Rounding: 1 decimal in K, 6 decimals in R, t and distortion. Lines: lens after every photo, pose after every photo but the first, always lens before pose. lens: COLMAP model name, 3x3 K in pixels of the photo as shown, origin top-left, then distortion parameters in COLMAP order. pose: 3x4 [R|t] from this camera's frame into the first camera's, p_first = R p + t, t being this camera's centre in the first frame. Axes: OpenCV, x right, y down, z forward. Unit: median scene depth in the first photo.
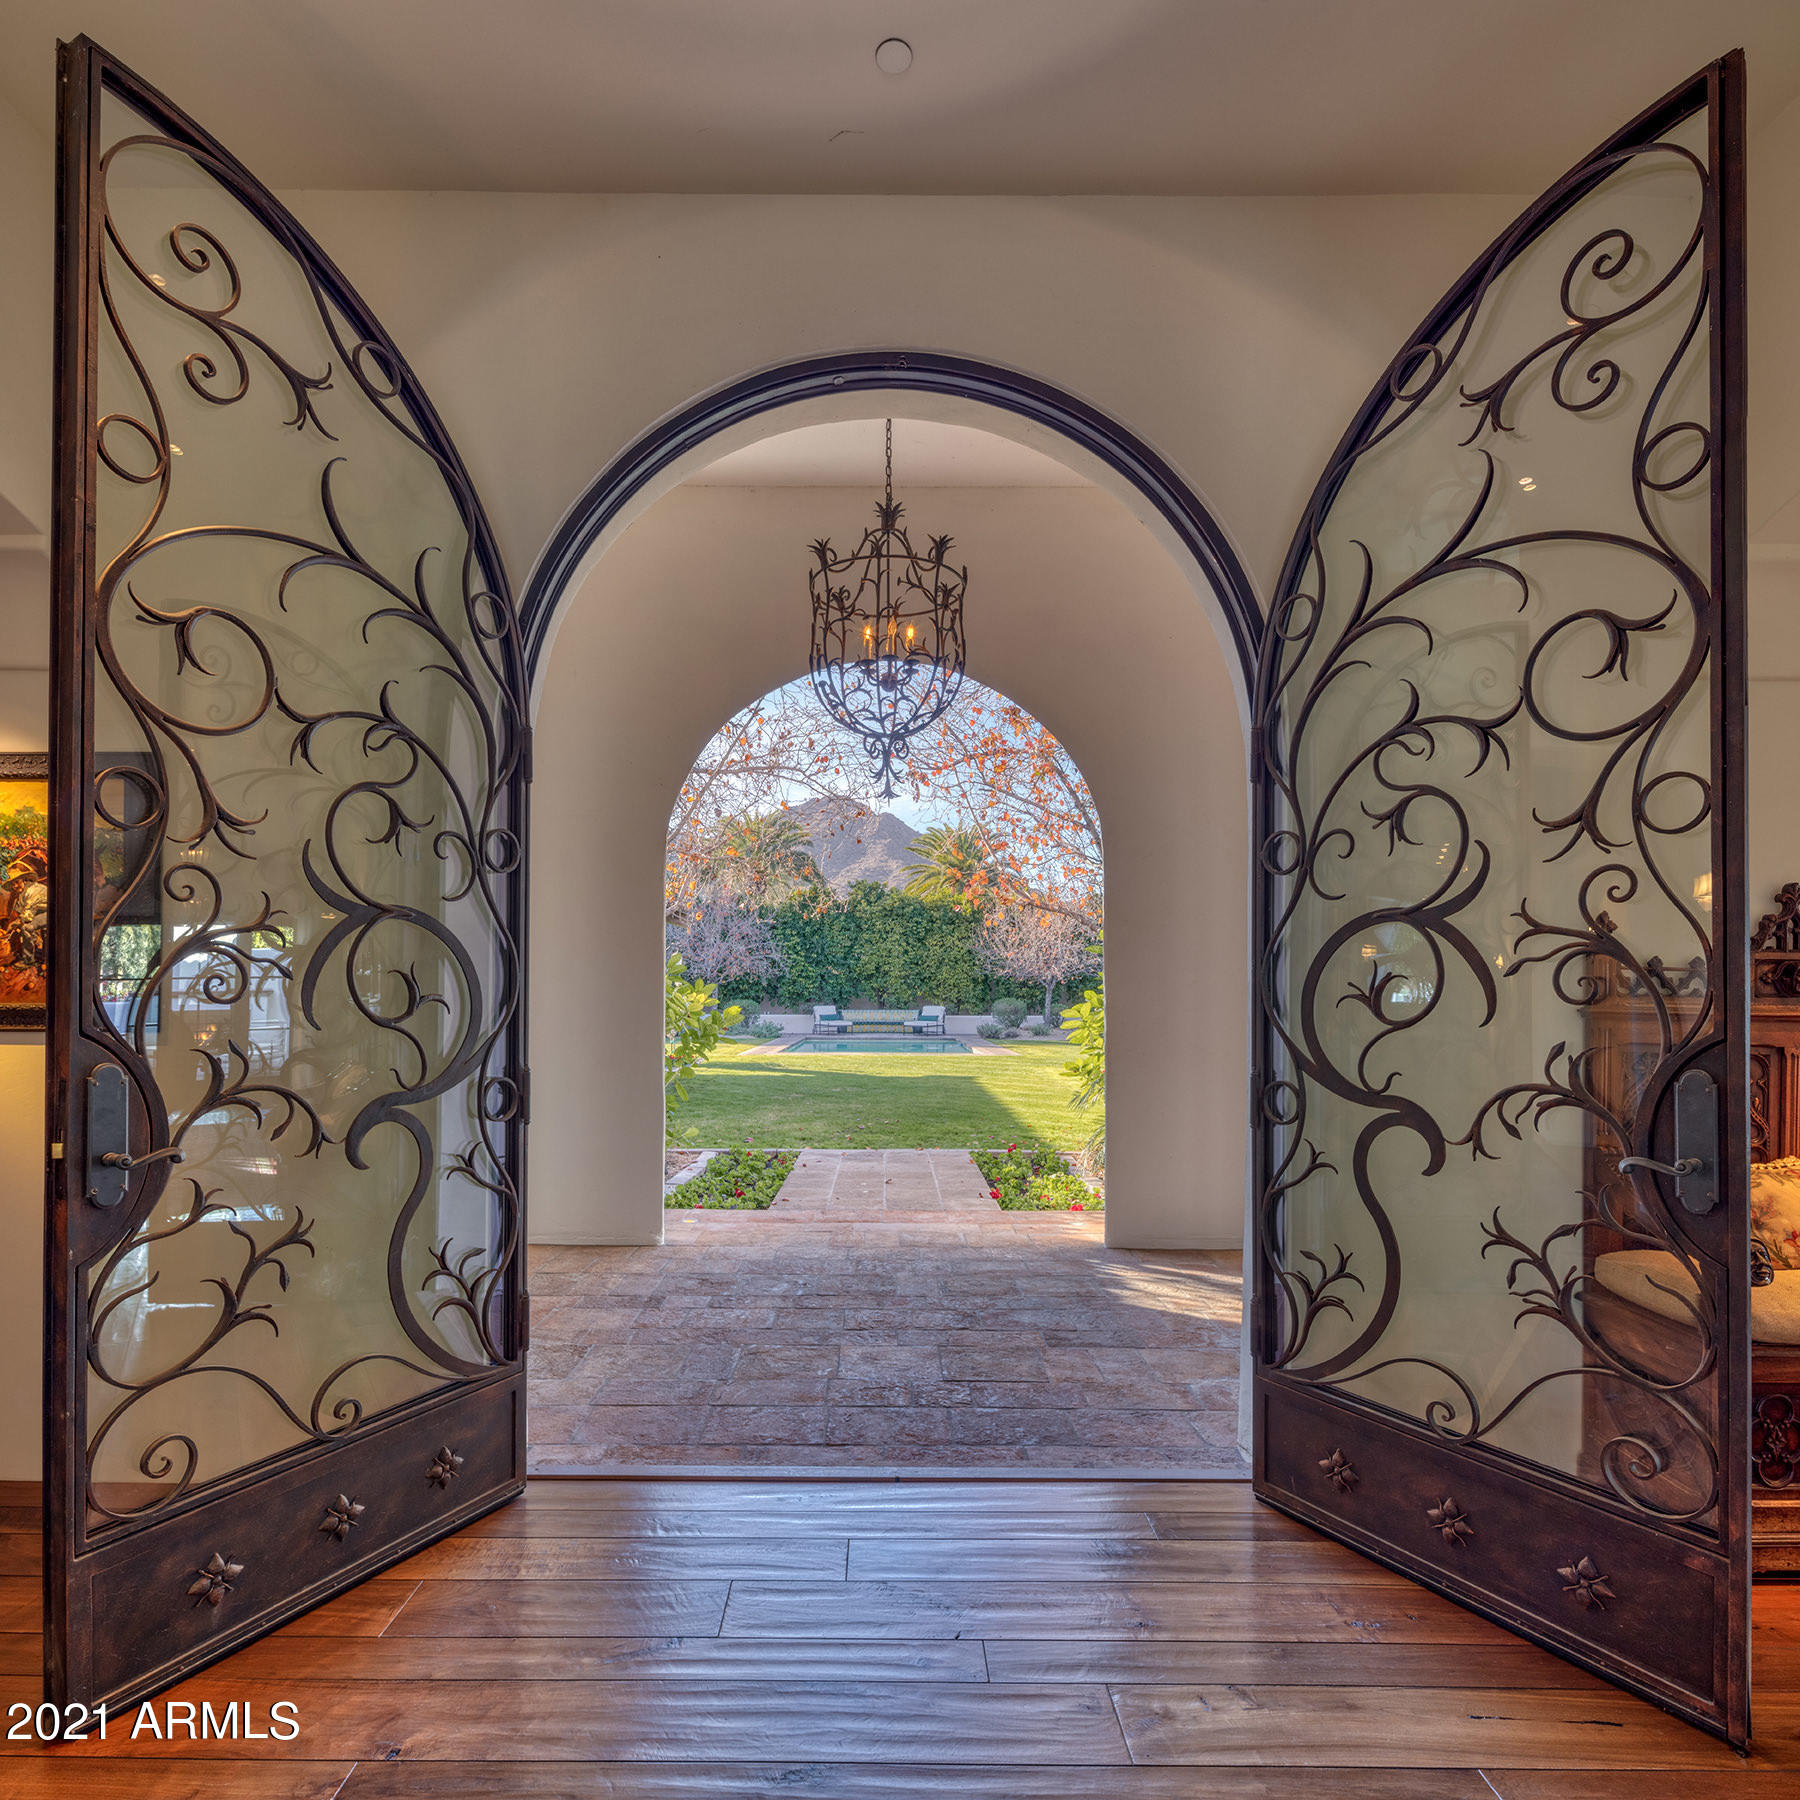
lens RADIAL K [[981.8, 0, 887.9], [0, 981.8, 990.7], [0, 0, 1]] dist [-0.001638, 0.000607]
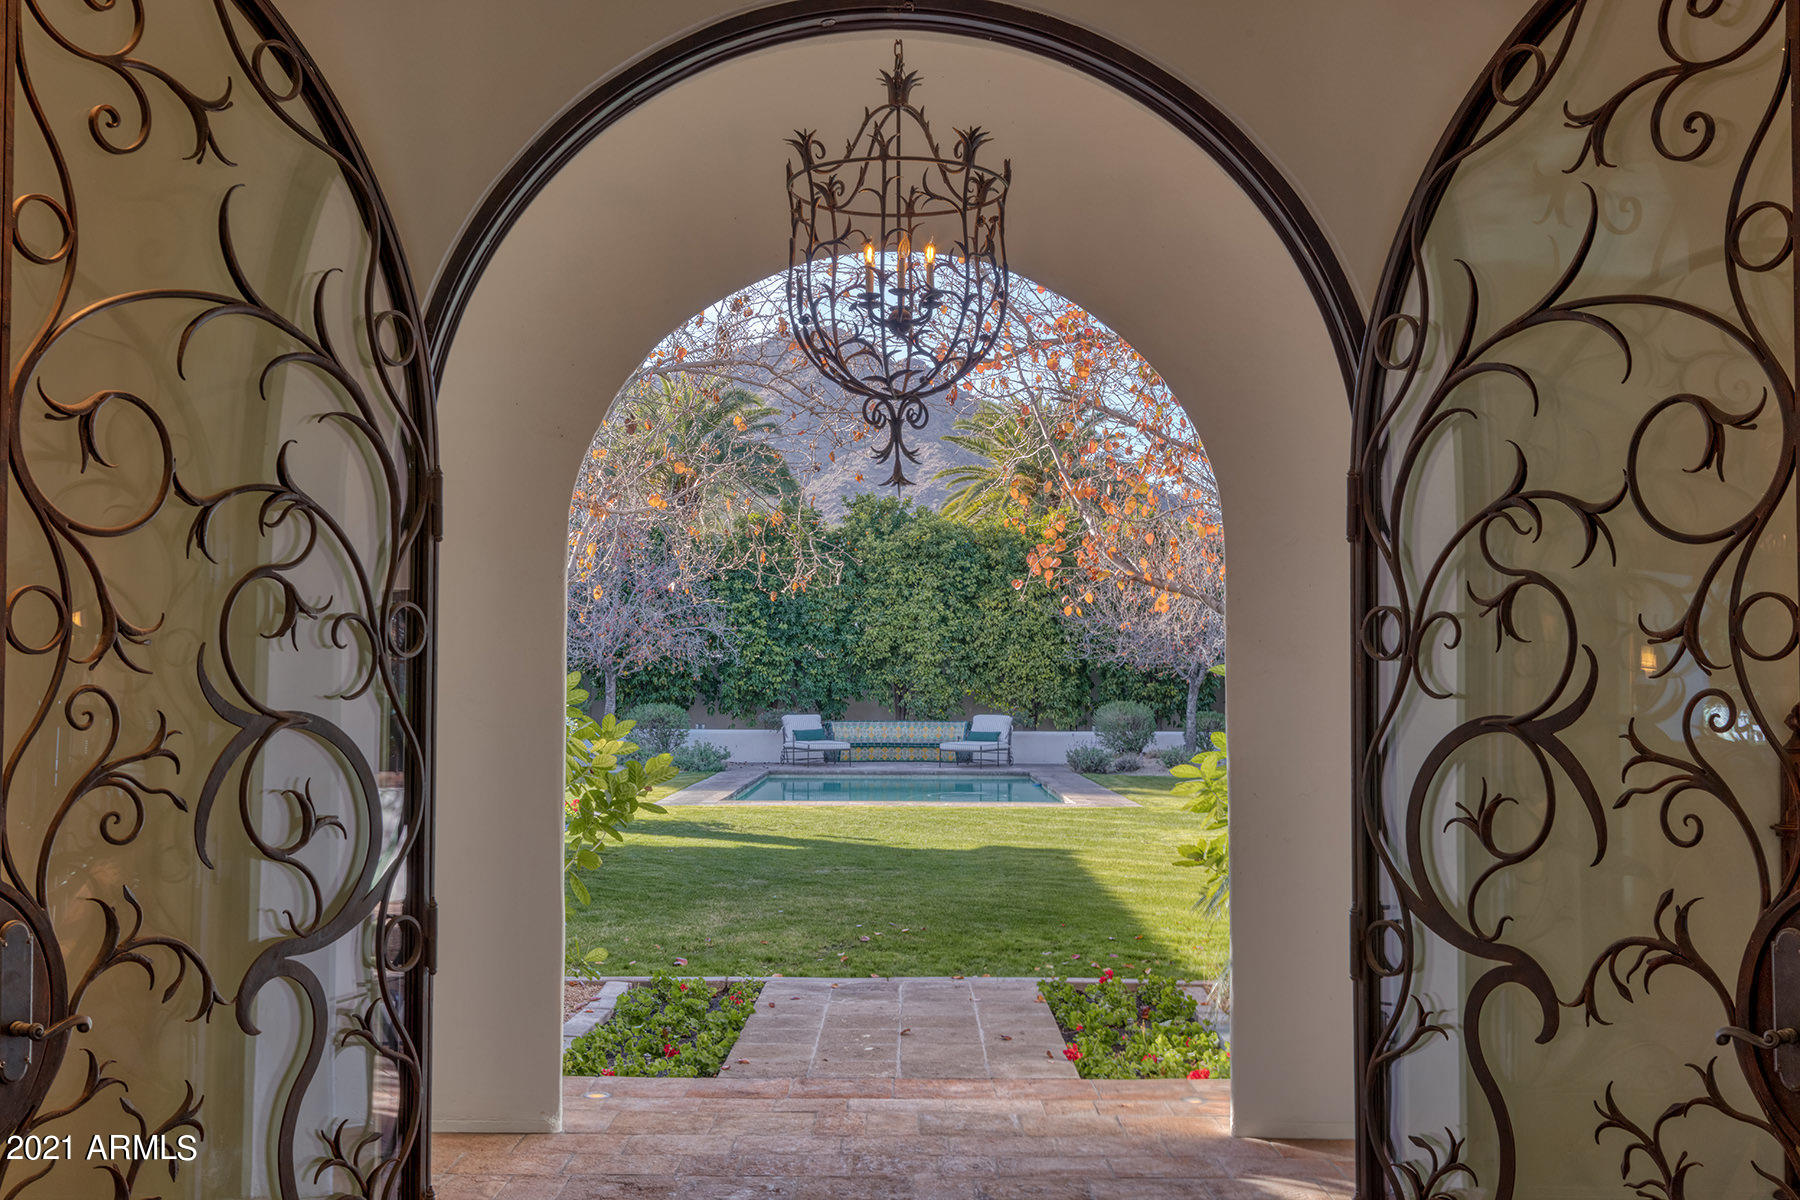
lens RADIAL K [[1801.5, 0, 902.2], [0, 1801.5, 599.8], [0, 0, 1]] dist [-0.020783, 0.000000]
pose [[0.999971, -0.001502, -0.007531, 0.021020], [0.001225, 0.999325, -0.036711, -0.116215], [0.007581, 0.036700, 0.999298, -0.472124]]
